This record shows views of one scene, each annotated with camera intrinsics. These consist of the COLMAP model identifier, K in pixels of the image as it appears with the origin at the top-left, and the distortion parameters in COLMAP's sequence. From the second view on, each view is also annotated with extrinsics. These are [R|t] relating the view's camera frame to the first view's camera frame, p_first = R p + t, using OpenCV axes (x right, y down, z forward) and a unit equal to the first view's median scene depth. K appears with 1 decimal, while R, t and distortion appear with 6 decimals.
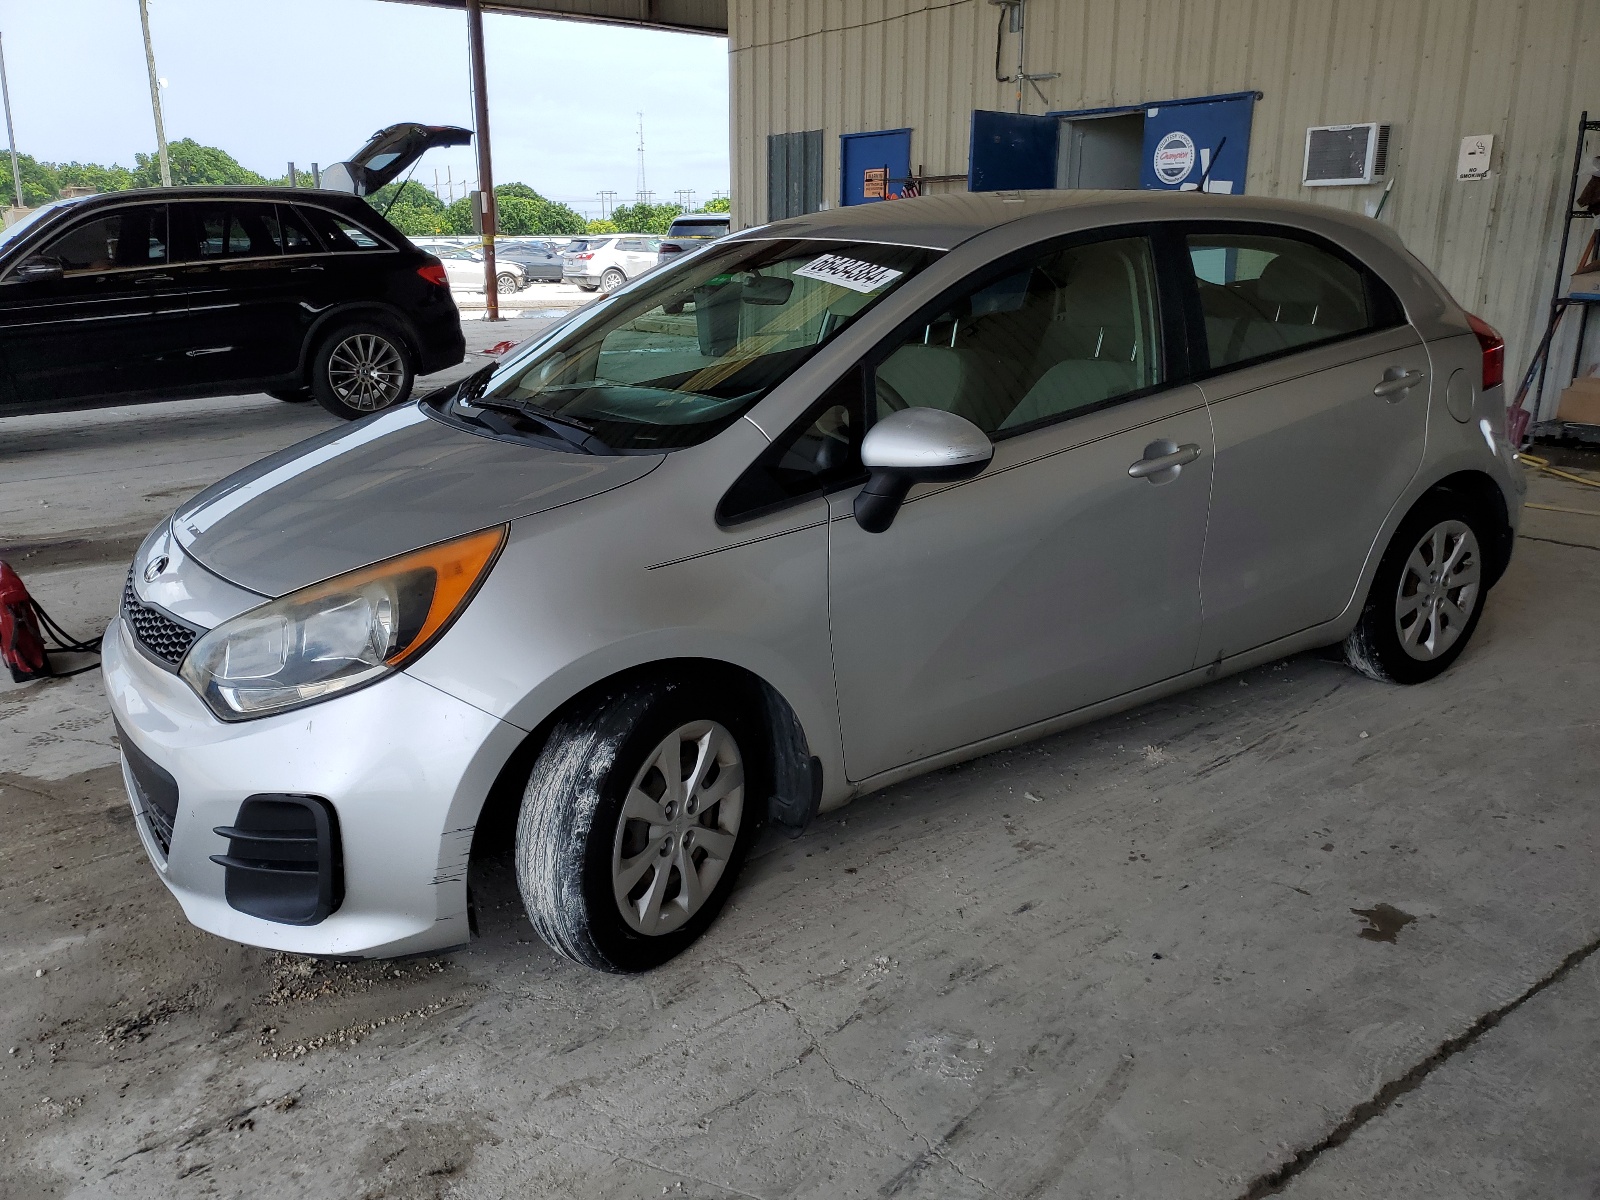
lens RADIAL K [[1260.3, 0, 801.3], [0, 1260.3, 596.3], [0, 0, 1]] dist [0.010717, -0.011615]
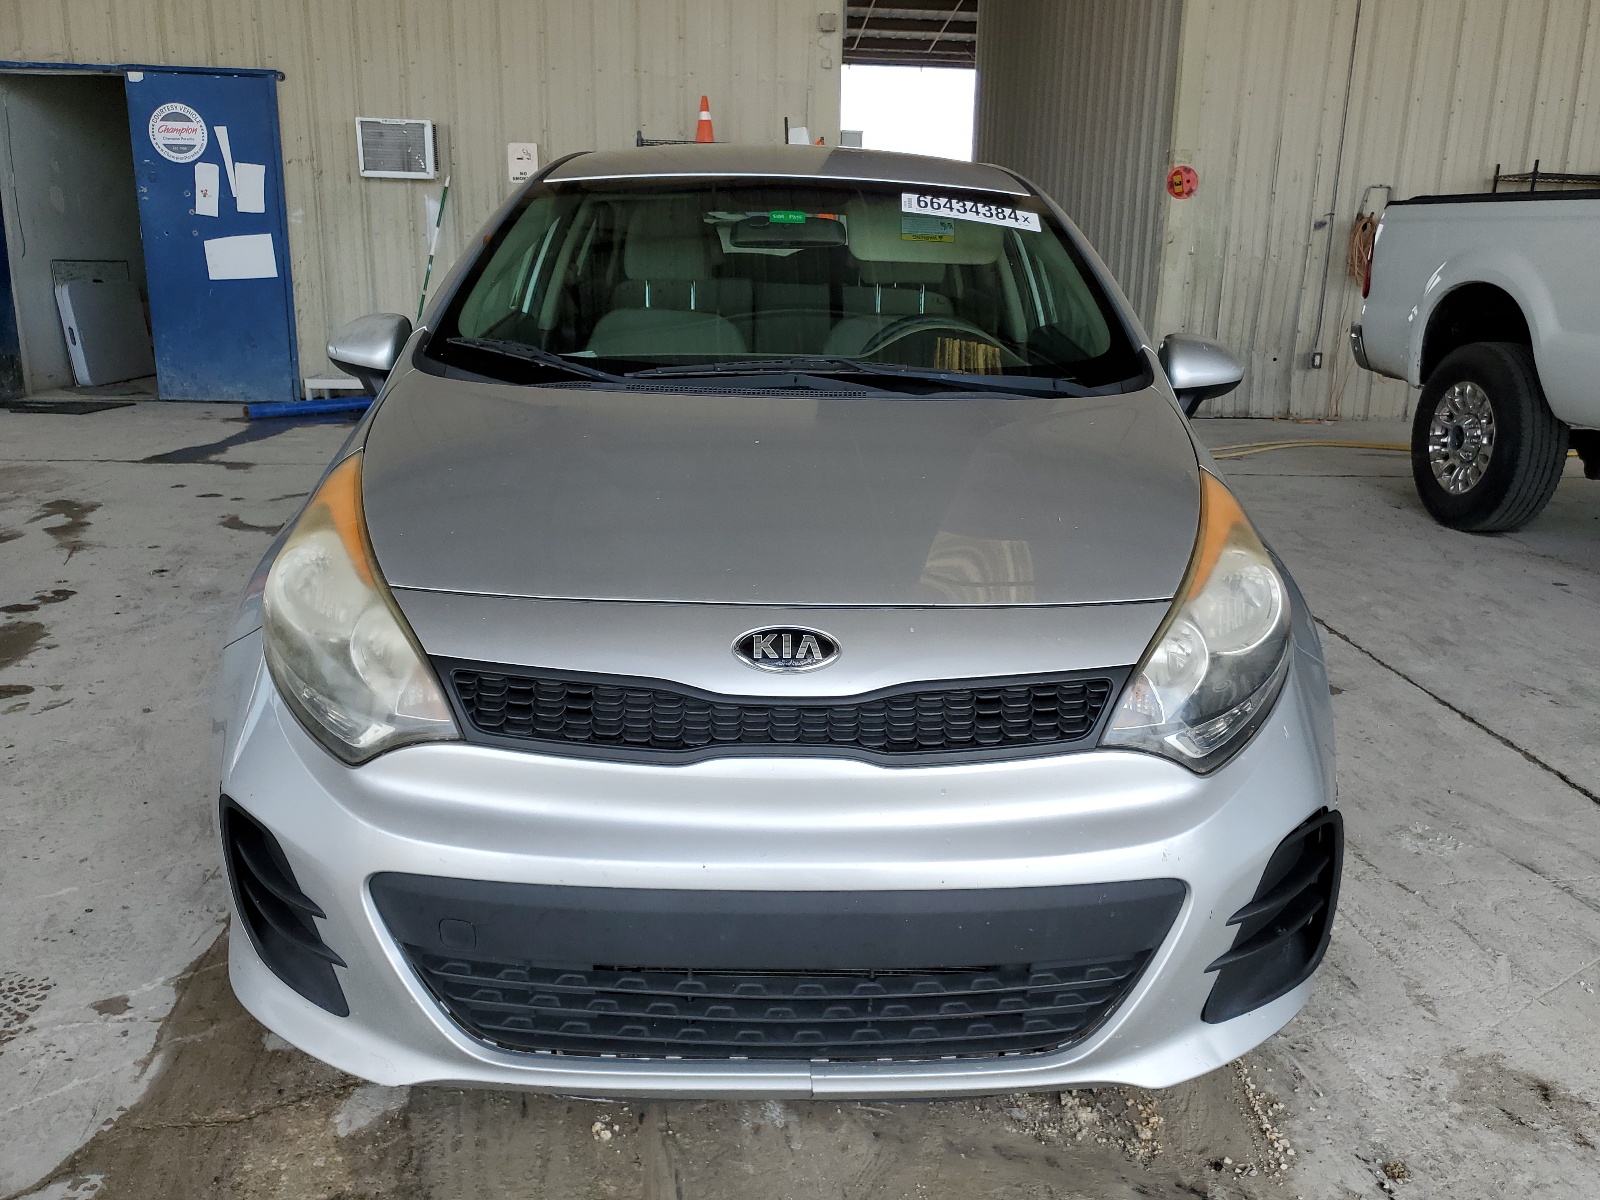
lens RADIAL K [[1260.3, 0, 803.3], [0, 1260.3, 603.7], [0, 0, 1]] dist [0.010717, -0.011615]
pose [[0.517385, -0.198082, 0.832512, -0.305546], [0.206100, 0.973049, 0.103434, -0.029574], [-0.830563, 0.118065, 0.544266, 0.210230]]
